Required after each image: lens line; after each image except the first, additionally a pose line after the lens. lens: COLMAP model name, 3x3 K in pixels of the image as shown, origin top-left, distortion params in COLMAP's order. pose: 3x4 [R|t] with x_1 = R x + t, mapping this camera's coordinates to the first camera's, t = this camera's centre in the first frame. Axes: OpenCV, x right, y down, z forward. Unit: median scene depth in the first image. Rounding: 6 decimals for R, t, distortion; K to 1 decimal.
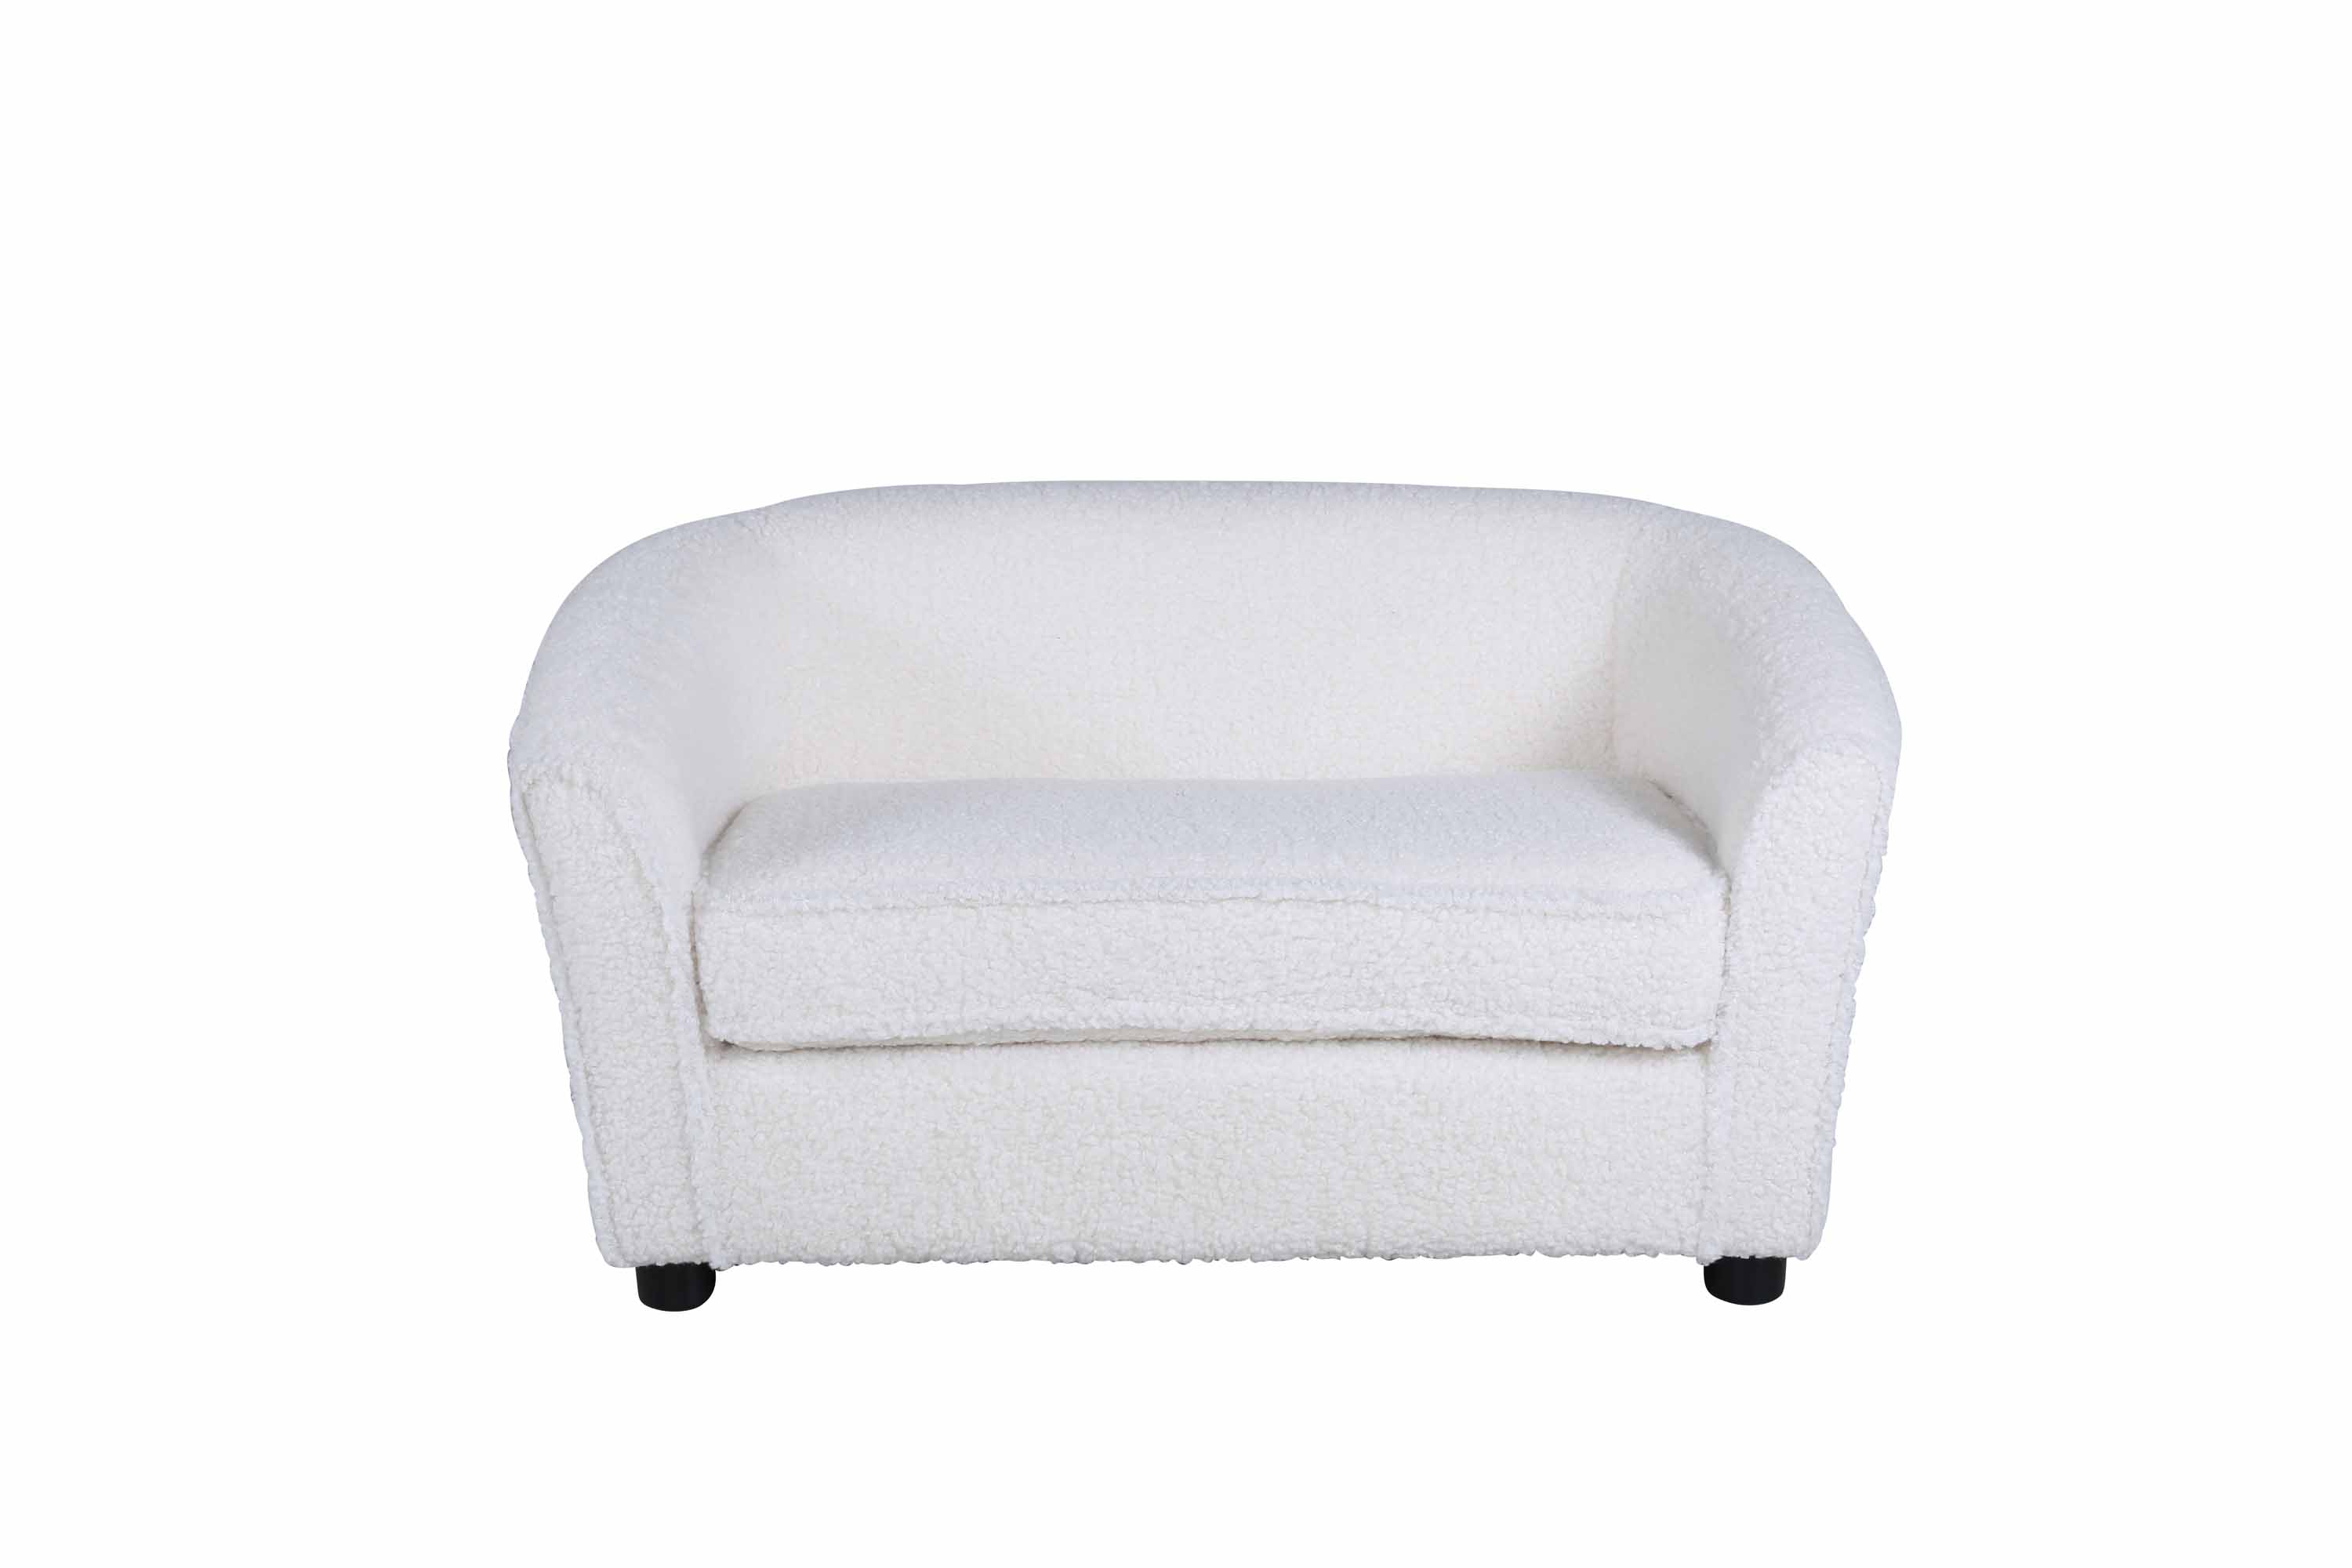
lens RADIAL K [[4806.6, 0, 1173.8], [0, 4806.6, 784.8], [0, 0, 1]] dist [0.075972, 0.000000]
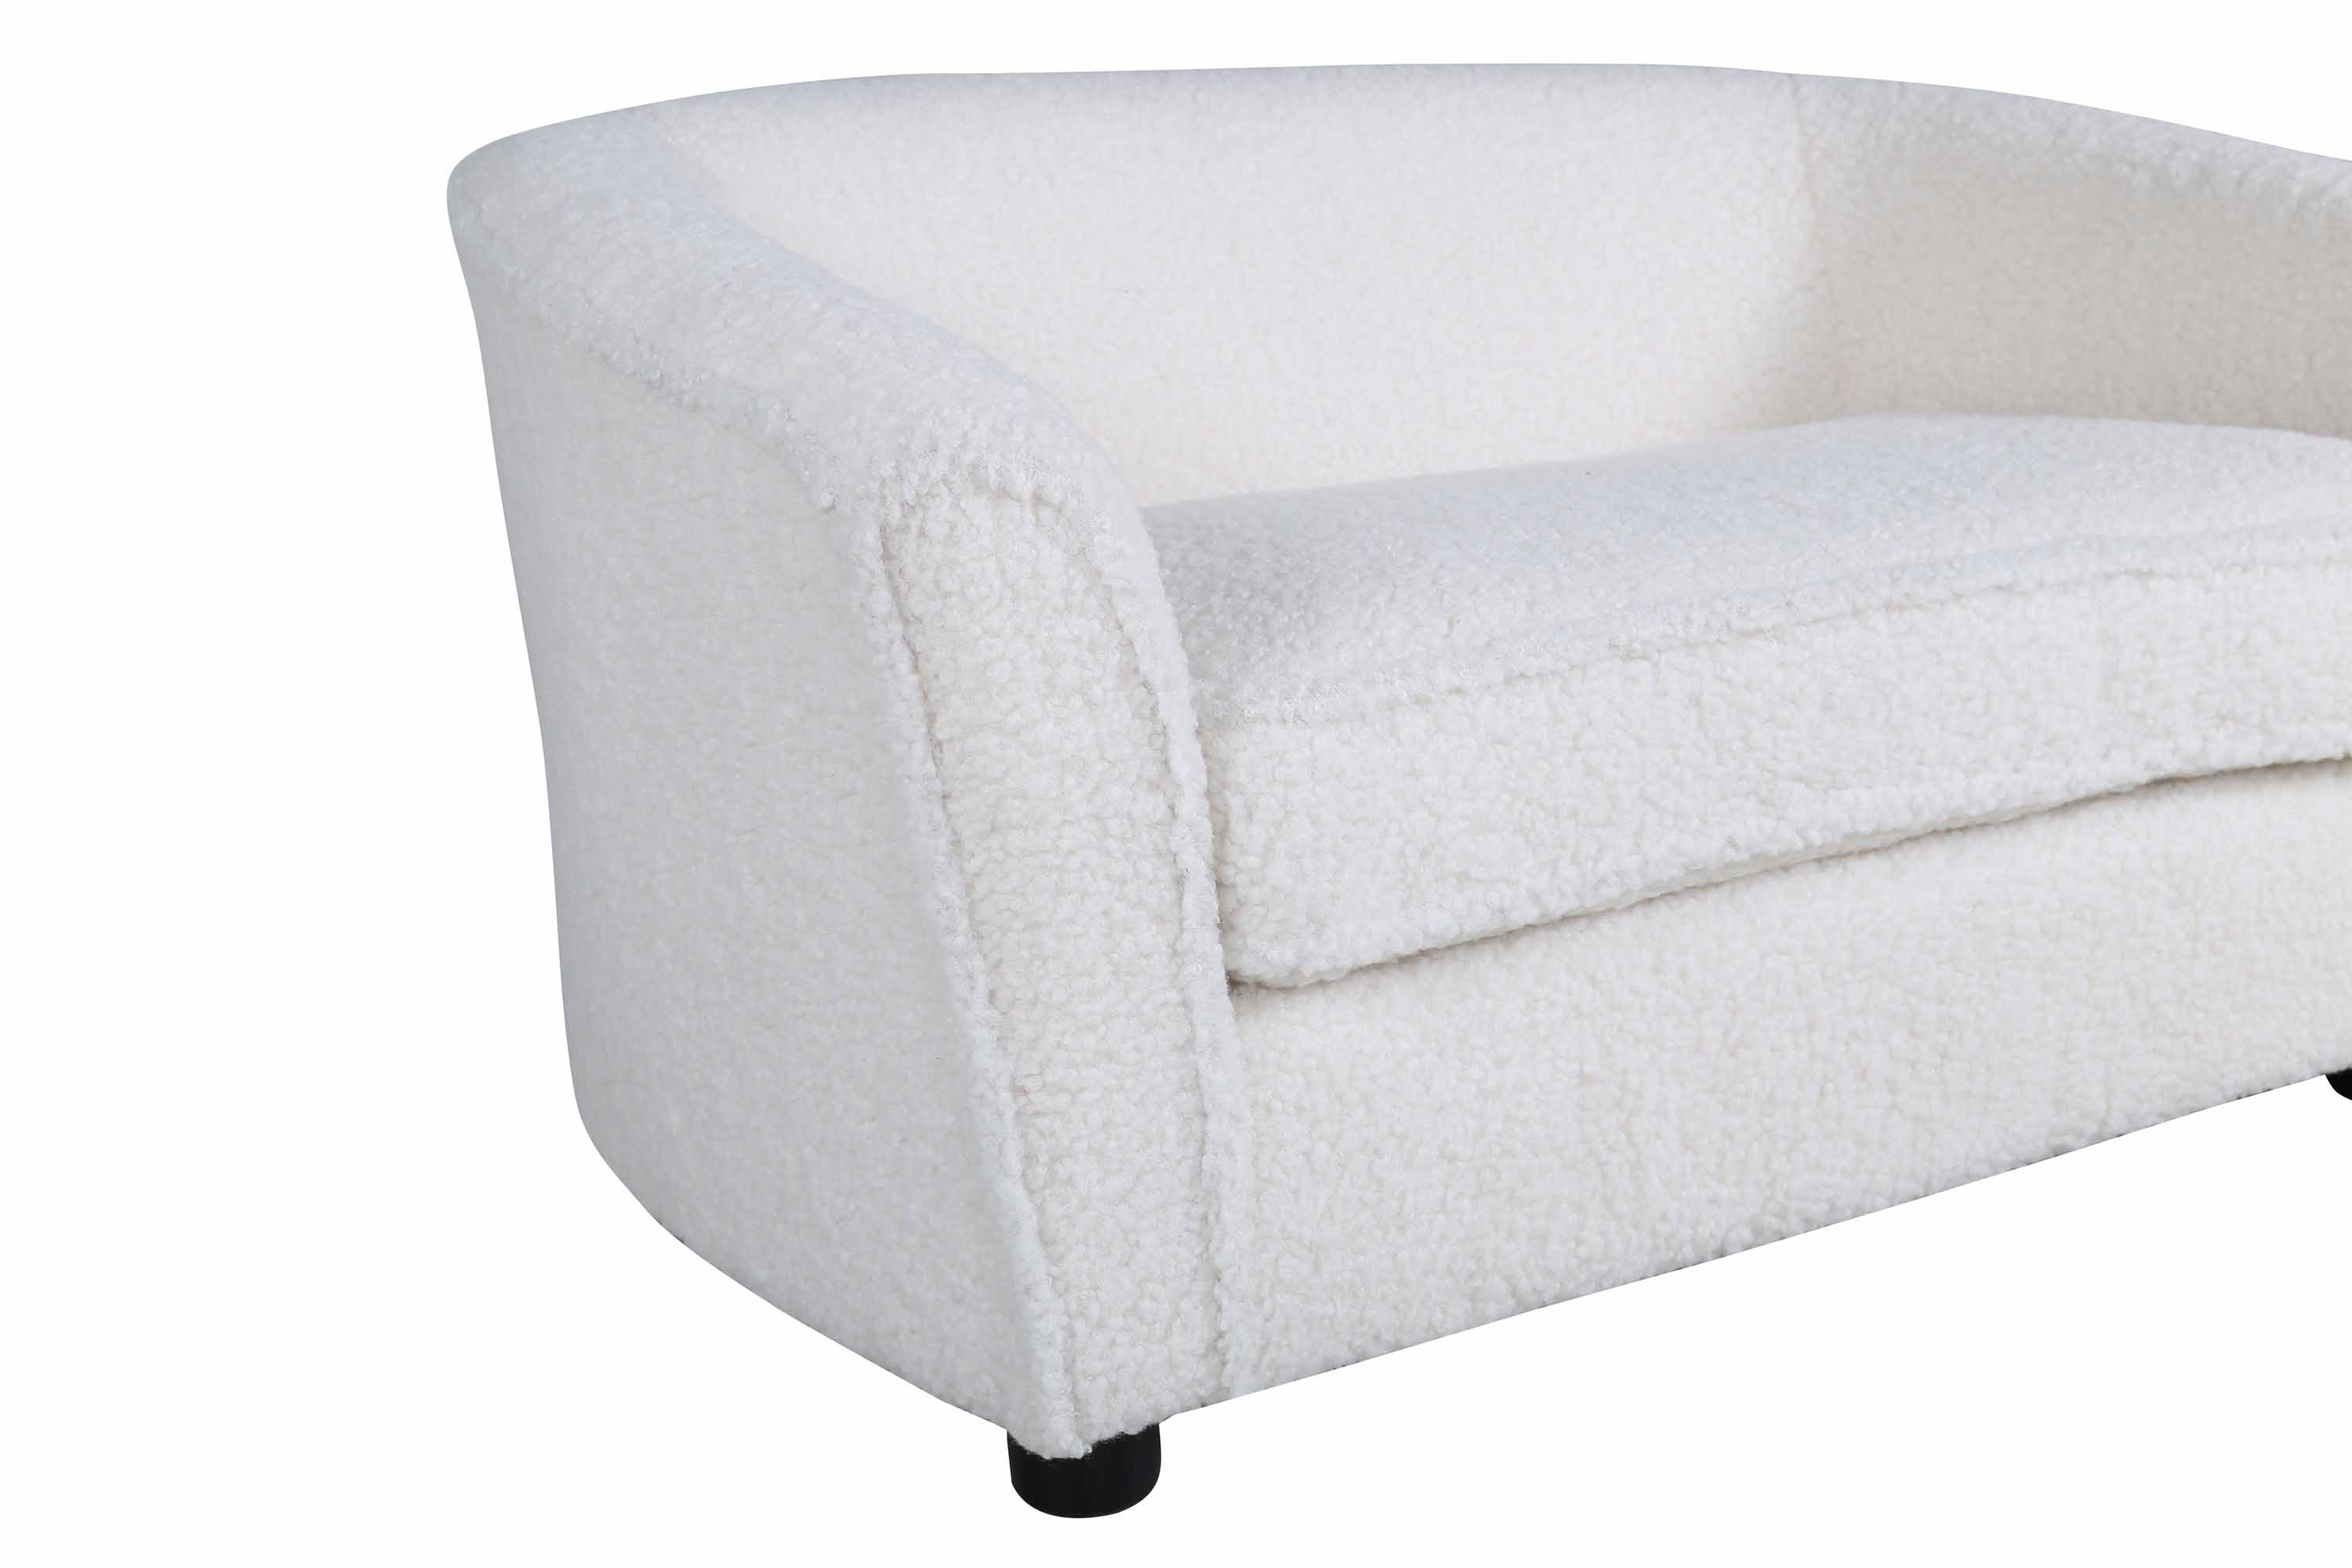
lens RADIAL K [[3200.0, 0, 1177.0], [0, 3200.0, 779.2], [0, 0, 1]] dist [-0.011838, 0.000000]
pose [[0.839664, -0.138776, 0.525076, -0.276696], [0.130870, 0.990015, 0.052380, 0.013124], [-0.527102, 0.024736, 0.849442, 0.712546]]
